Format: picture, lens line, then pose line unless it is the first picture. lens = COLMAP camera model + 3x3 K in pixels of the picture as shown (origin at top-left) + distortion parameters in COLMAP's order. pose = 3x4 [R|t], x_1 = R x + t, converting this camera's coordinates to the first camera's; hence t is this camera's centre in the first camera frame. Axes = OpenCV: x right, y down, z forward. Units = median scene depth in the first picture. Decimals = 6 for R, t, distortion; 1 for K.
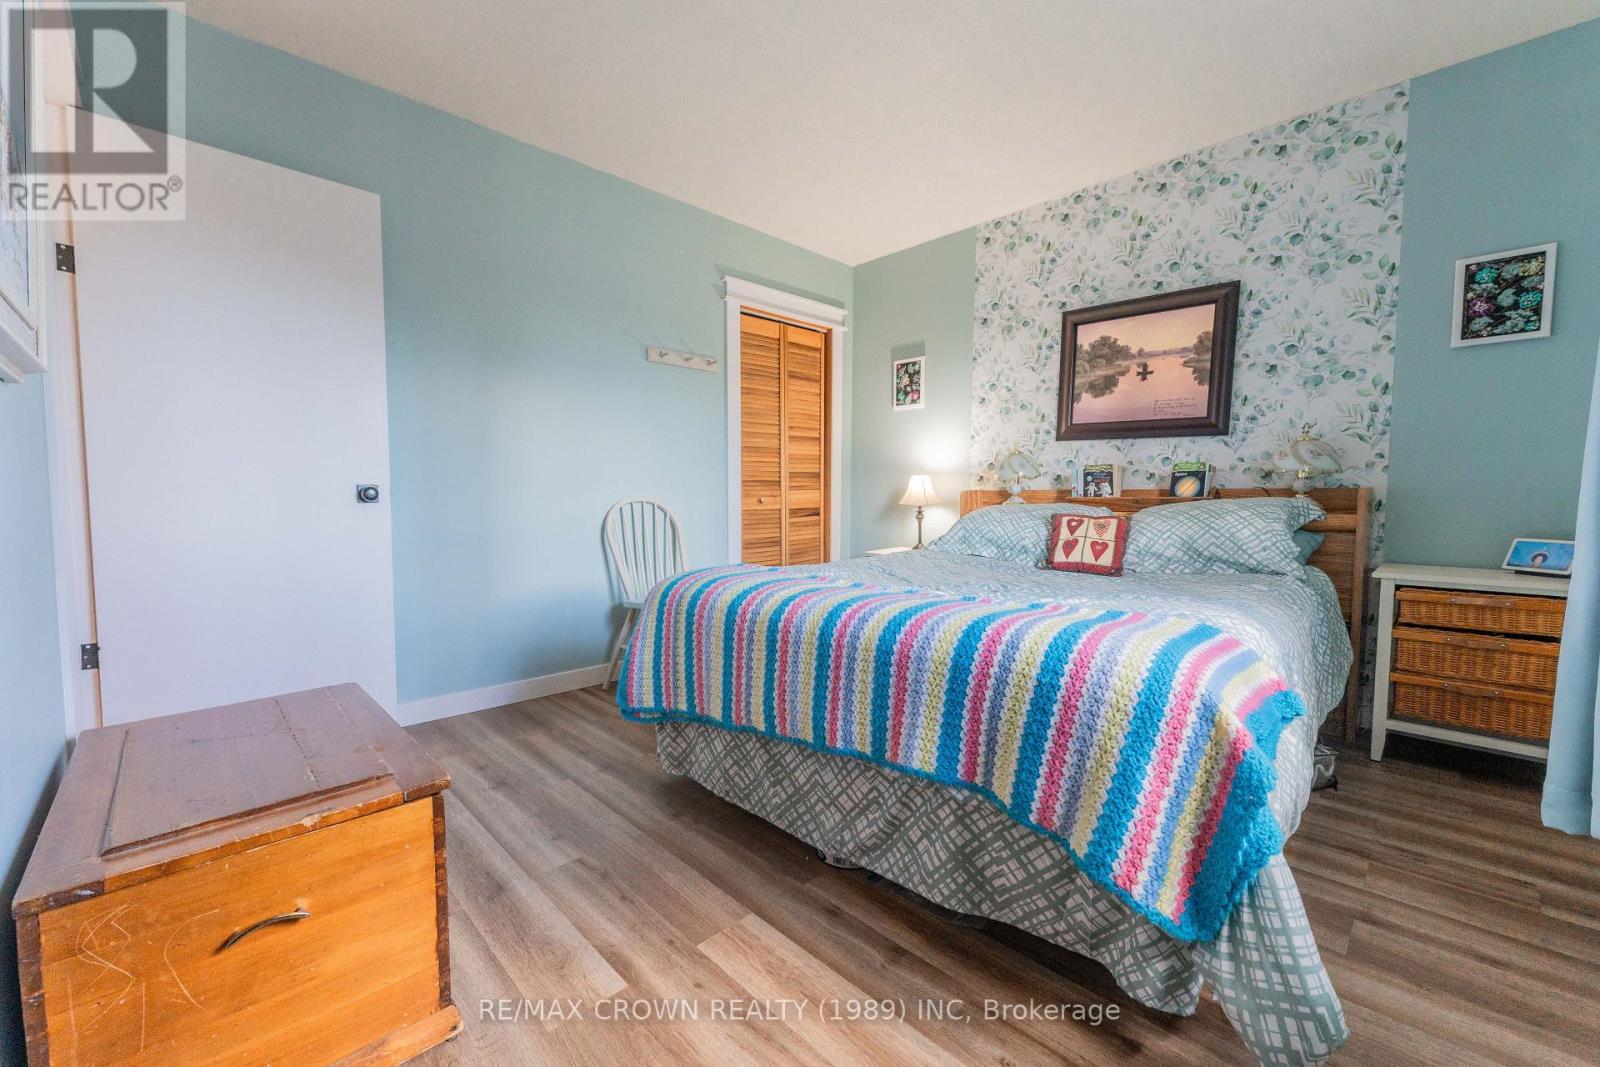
lens RADIAL K [[637.3, 0, 794.7], [0, 637.3, 531.4], [0, 0, 1]] dist [-0.001228, -0.000228]
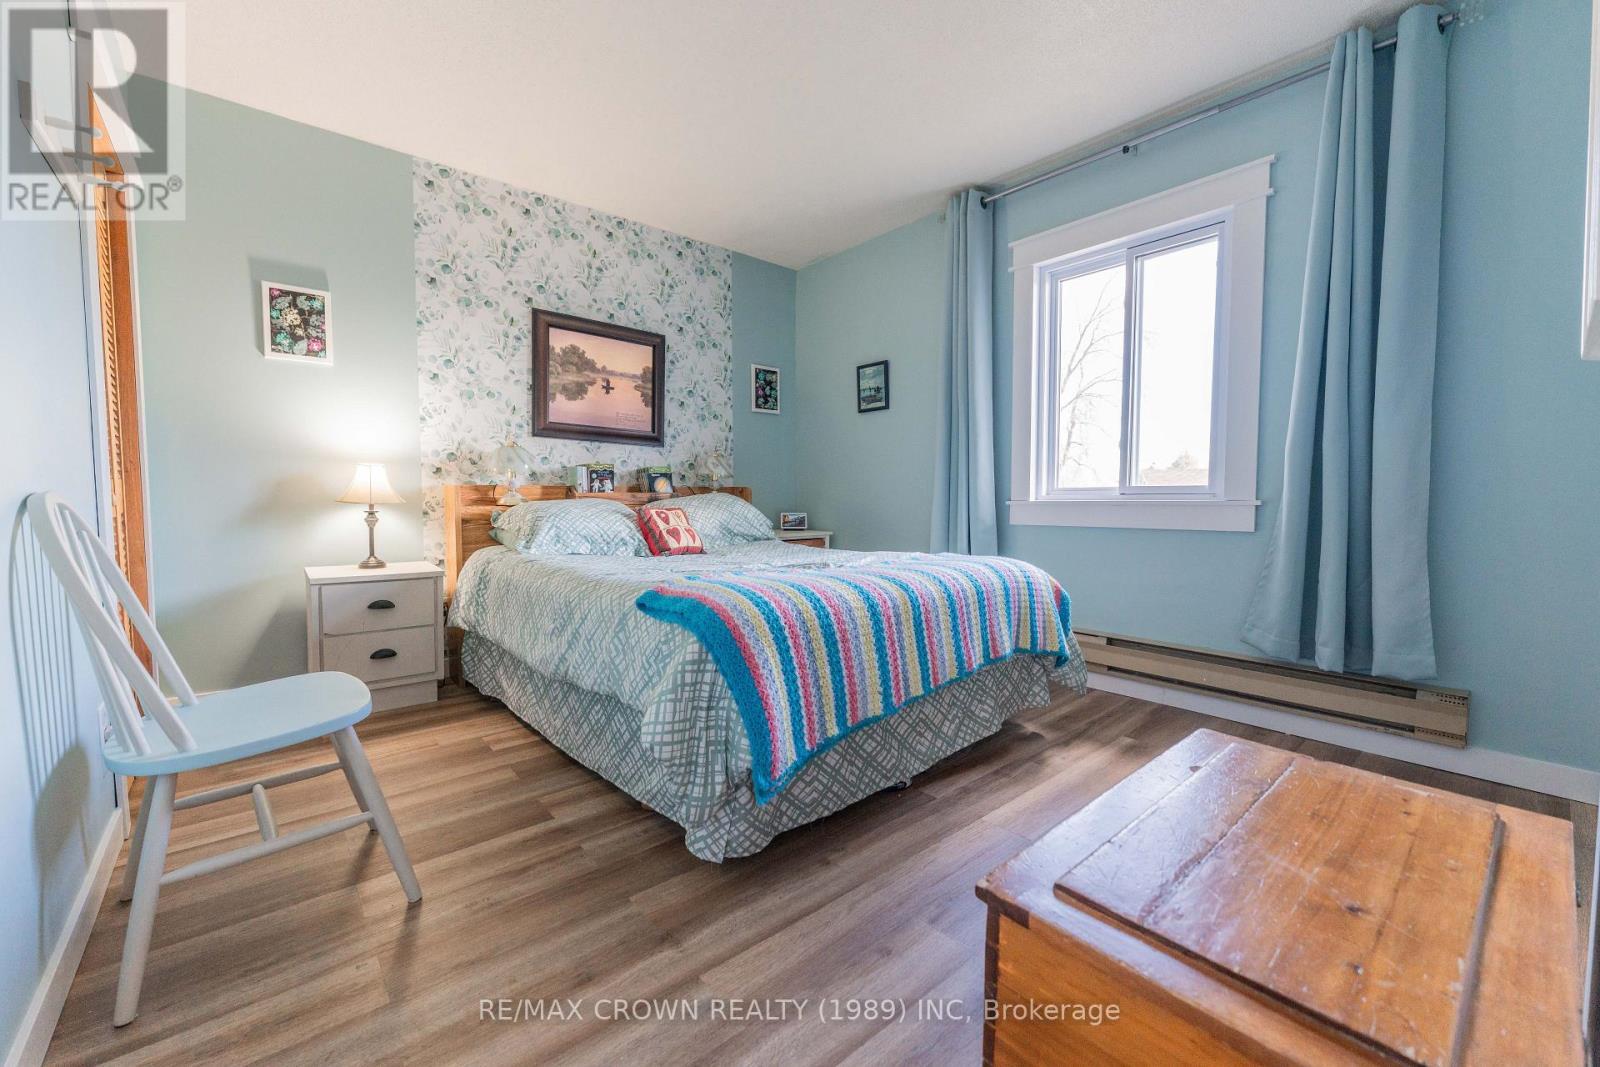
lens RADIAL K [[637.3, 0, 794.7], [0, 637.3, 531.4], [0, 0, 1]] dist [-0.001228, -0.000228]
pose [[0.068480, -0.059980, 0.995848, -0.606279], [0.053943, 0.996953, 0.056338, -0.030153], [-0.996193, 0.049861, 0.071507, 0.571771]]
